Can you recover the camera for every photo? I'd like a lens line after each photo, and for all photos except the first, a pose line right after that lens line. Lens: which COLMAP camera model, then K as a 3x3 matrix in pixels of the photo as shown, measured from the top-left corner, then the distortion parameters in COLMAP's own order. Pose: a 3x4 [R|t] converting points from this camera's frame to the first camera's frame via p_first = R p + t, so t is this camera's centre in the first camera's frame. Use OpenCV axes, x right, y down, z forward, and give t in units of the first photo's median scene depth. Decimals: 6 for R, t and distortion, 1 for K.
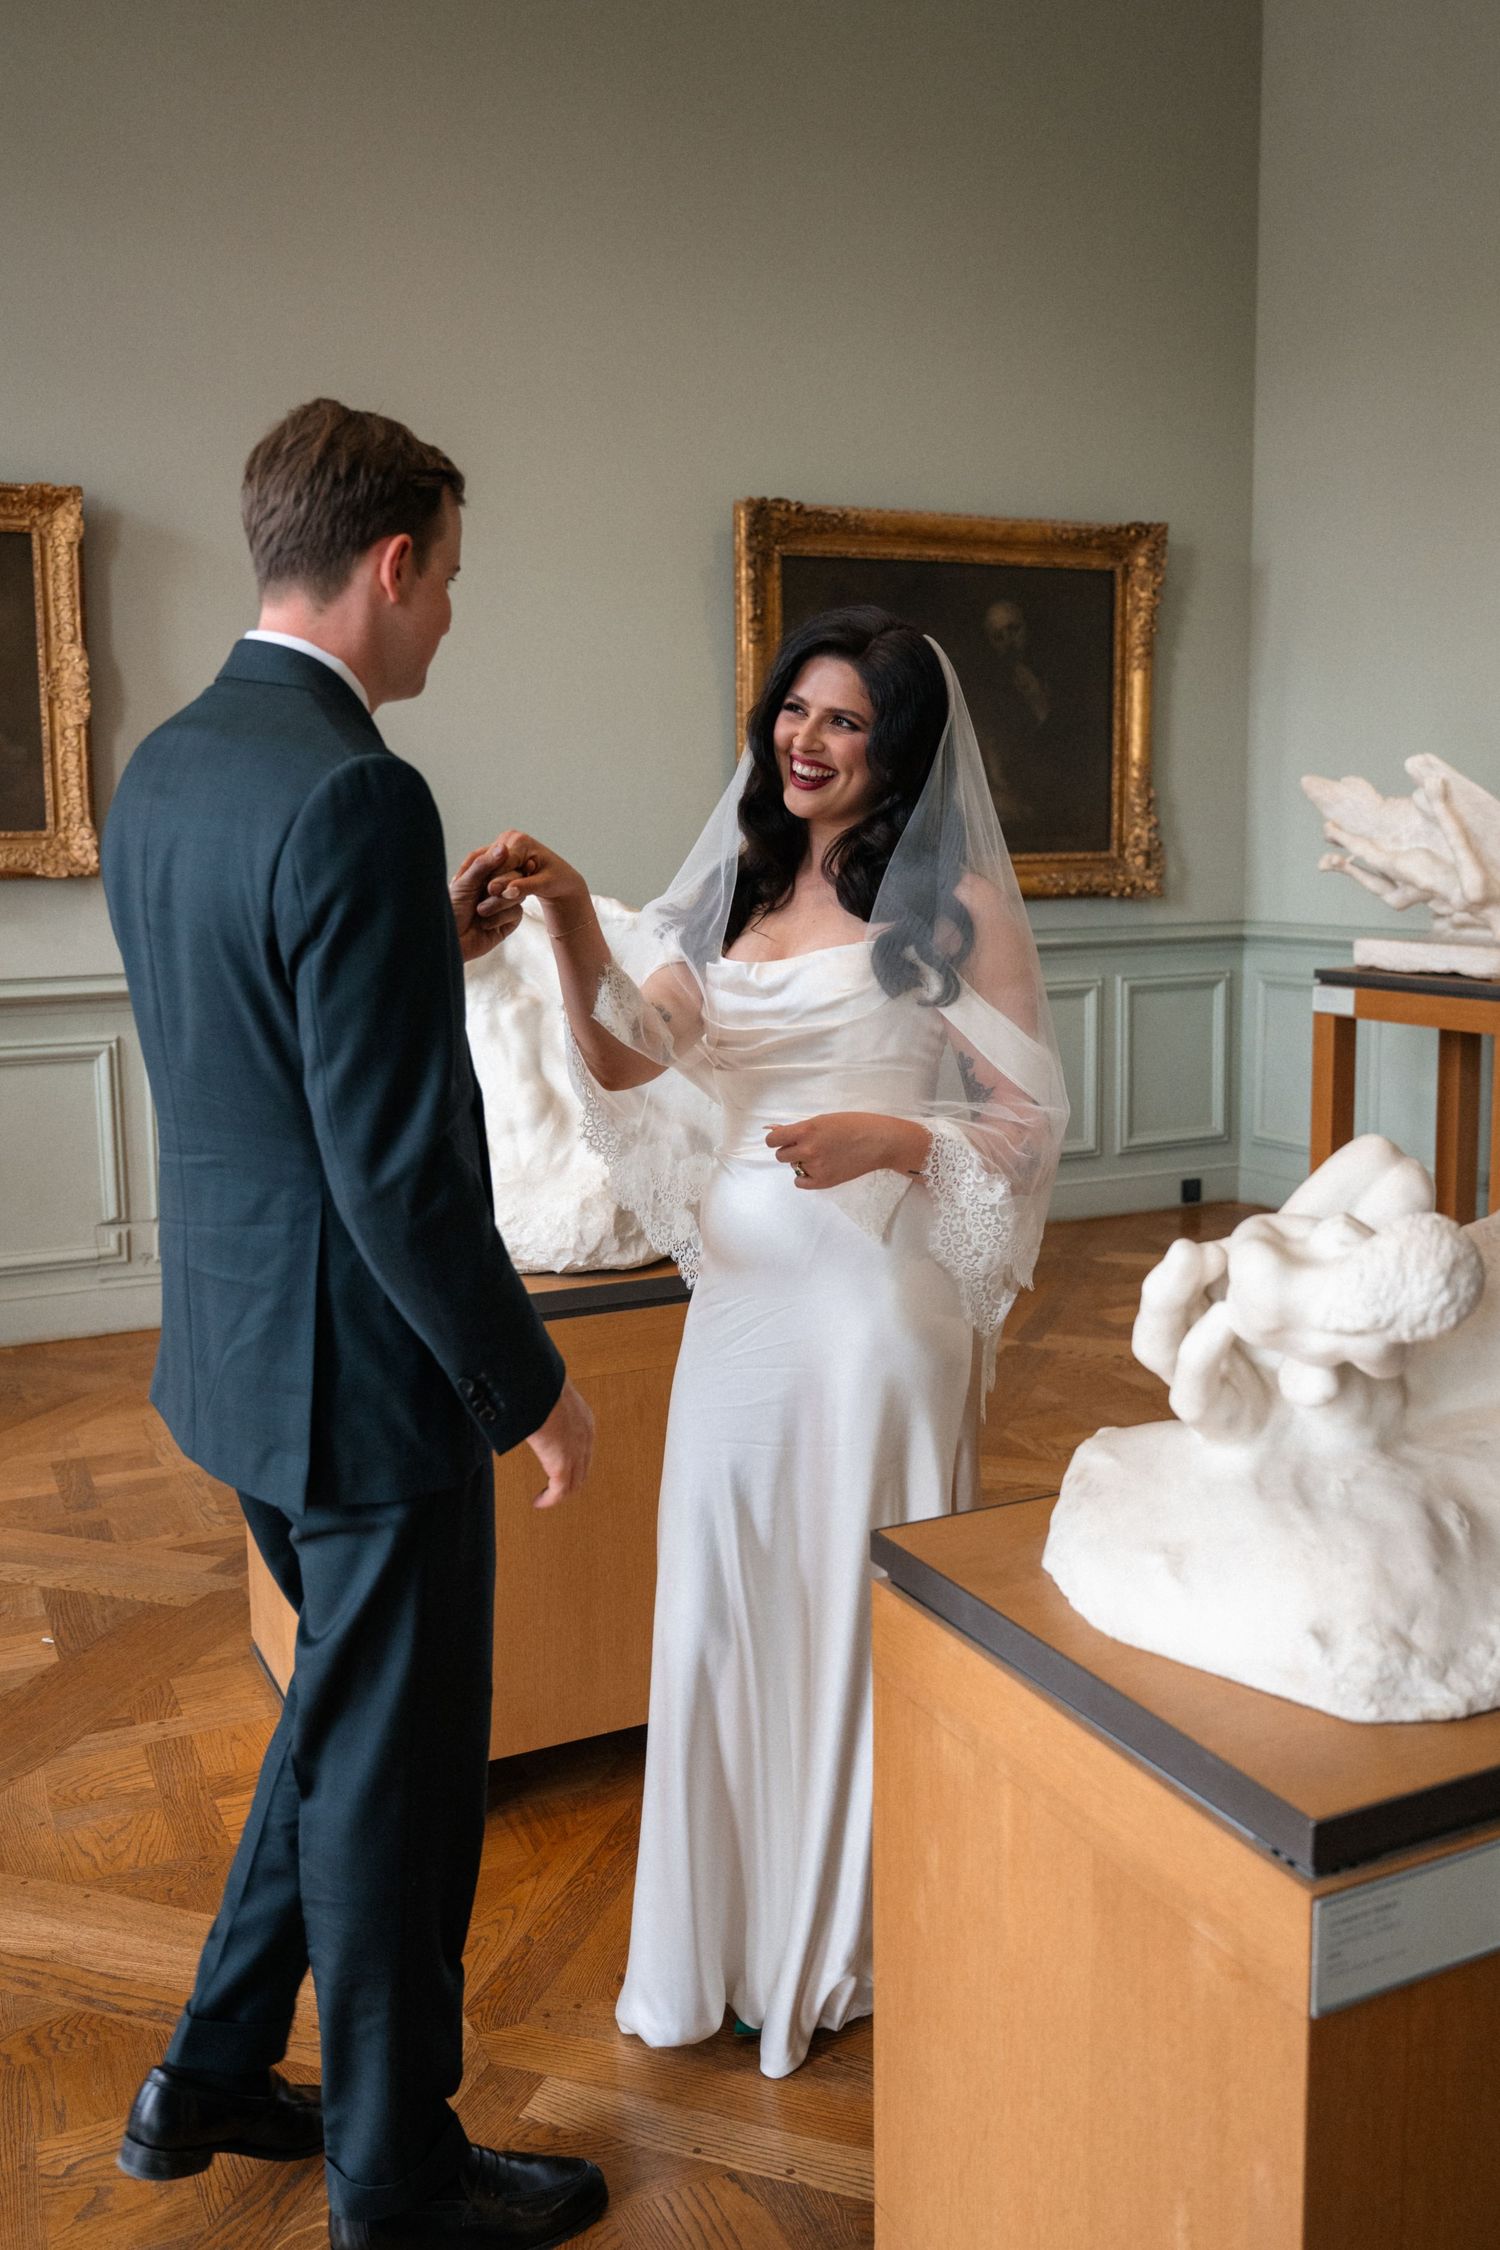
lens RADIAL K [[1910.3, 0, 747.7], [0, 1910.3, 1062.8], [0, 0, 1]] dist [-0.006152, 0.000481]
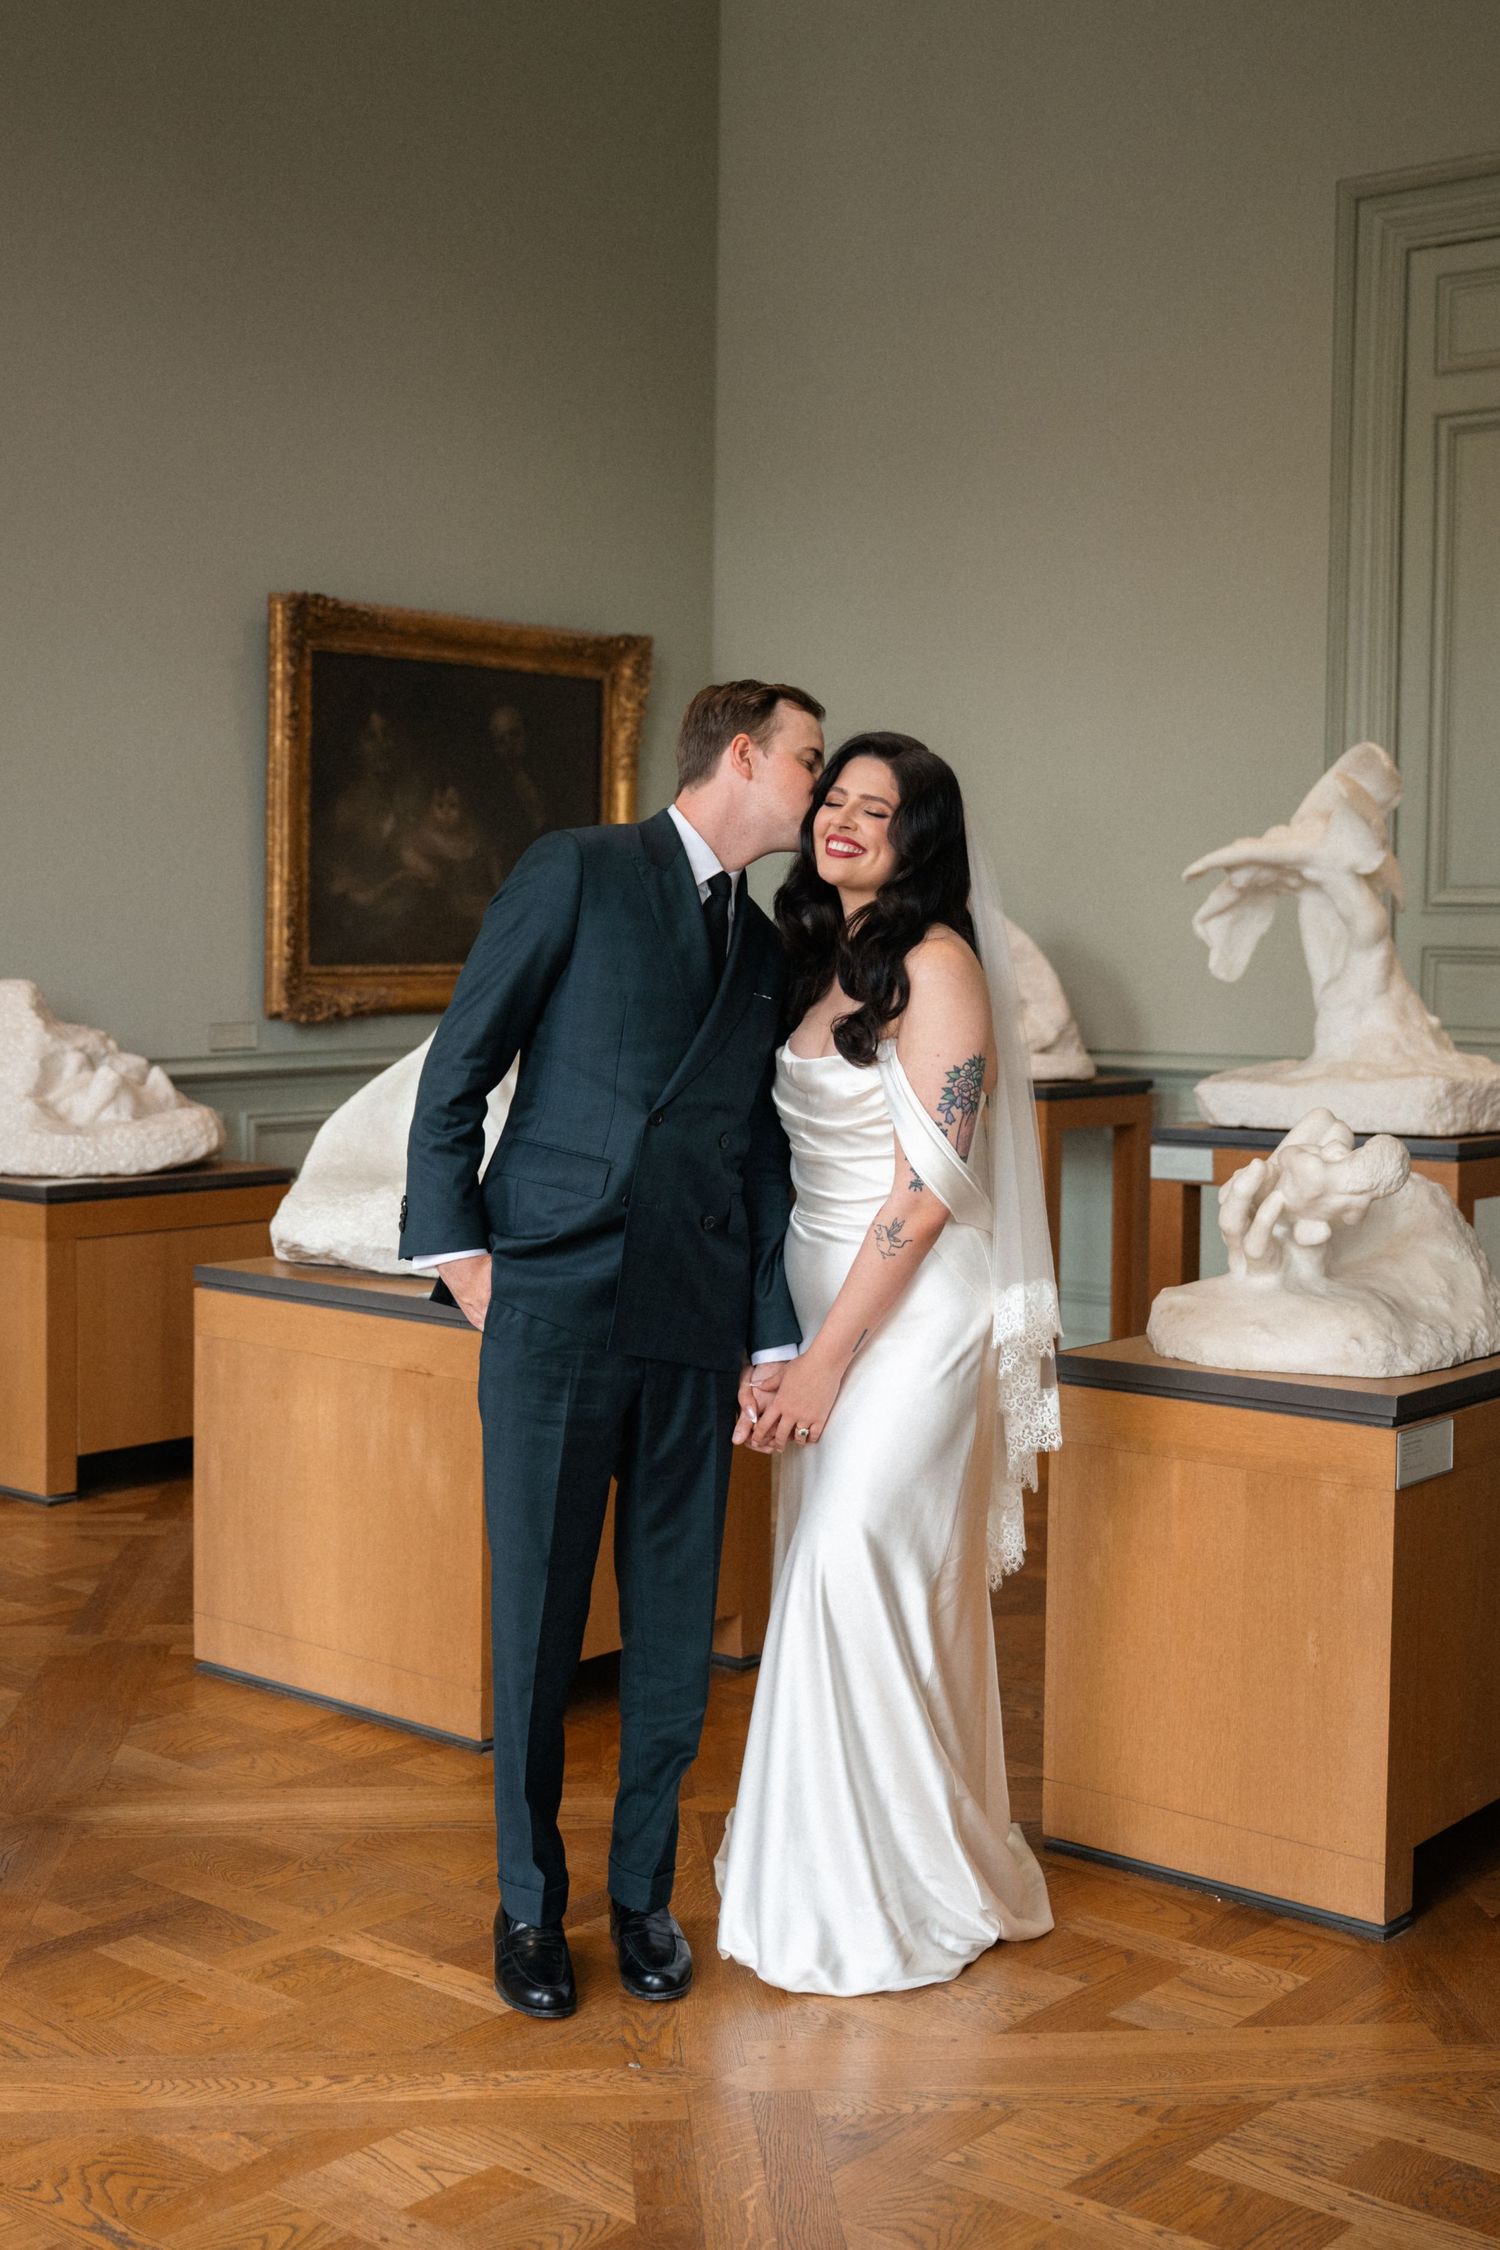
lens RADIAL K [[2706.2, 0, 765.0], [0, 2706.2, 1115.0], [0, 0, 1]] dist [-0.001004, -0.000534]
pose [[0.908071, -0.007238, 0.418753, -0.329652], [0.030923, 0.998280, -0.049803, 0.041339], [-0.417672, 0.058174, 0.906733, -0.304202]]
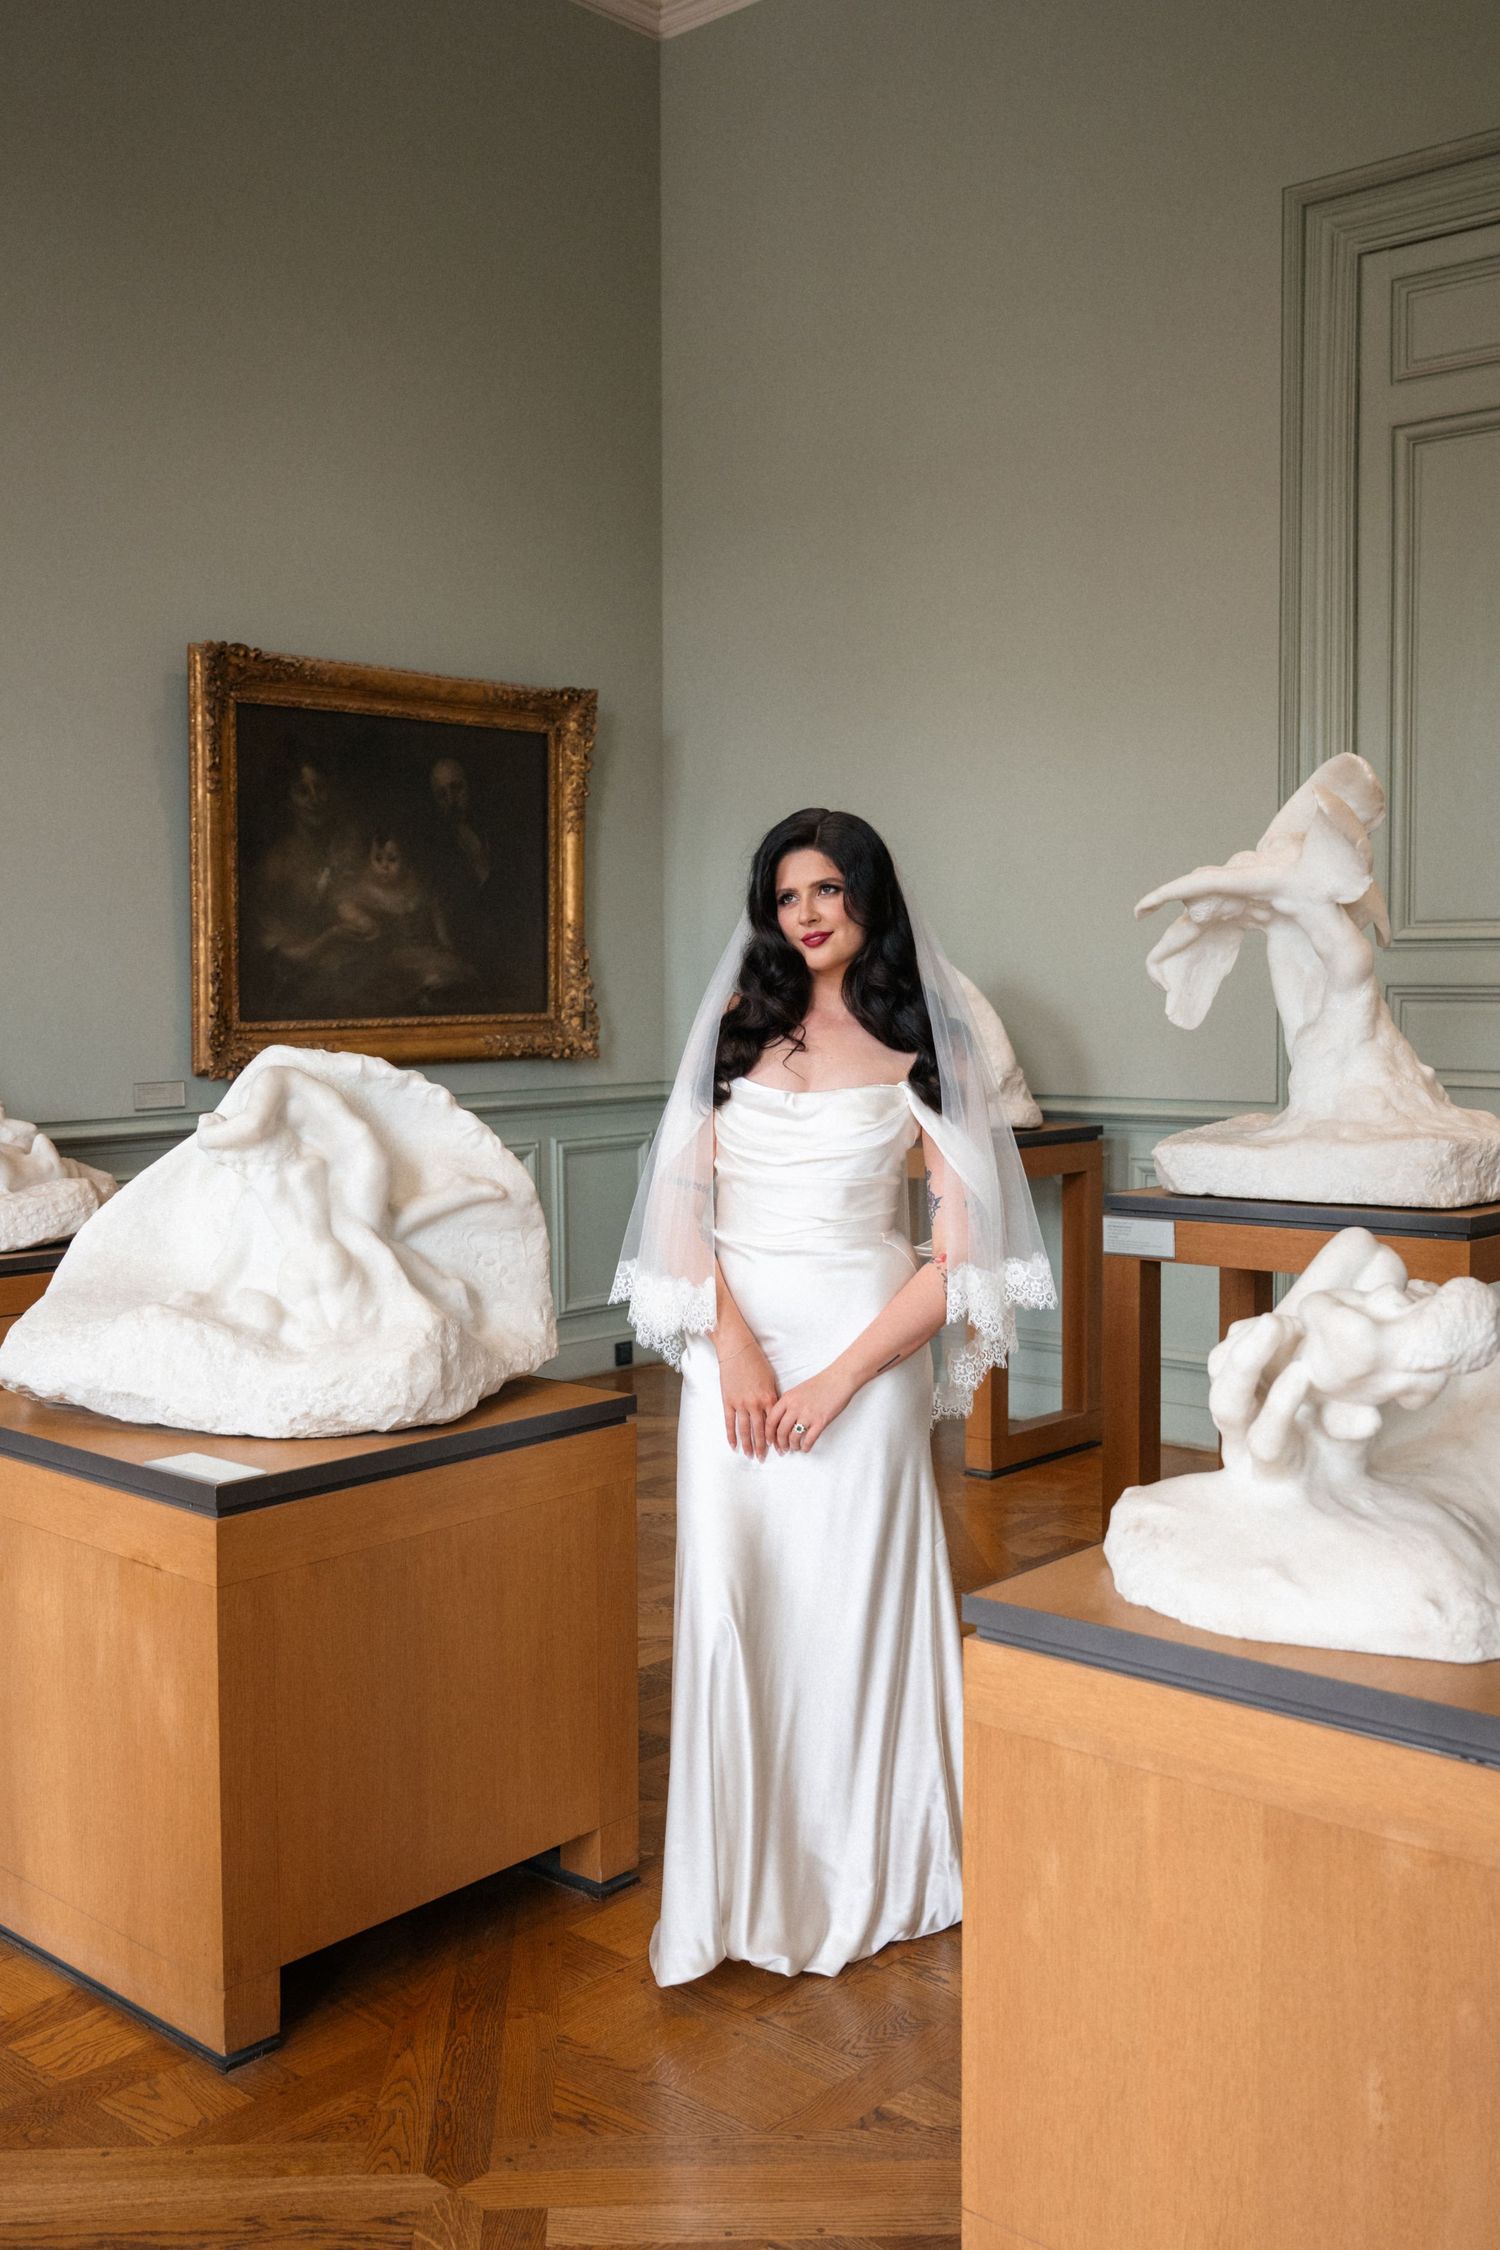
lens RADIAL K [[2104.8, 0, 697.7], [0, 2104.8, 1103.3], [0, 0, 1]] dist [-0.003739, -0.004534]
pose [[0.926431, -0.015997, 0.376124, -0.157319], [0.041651, 0.997319, -0.060173, 0.005481], [-0.374153, 0.071412, 0.924613, -0.037784]]
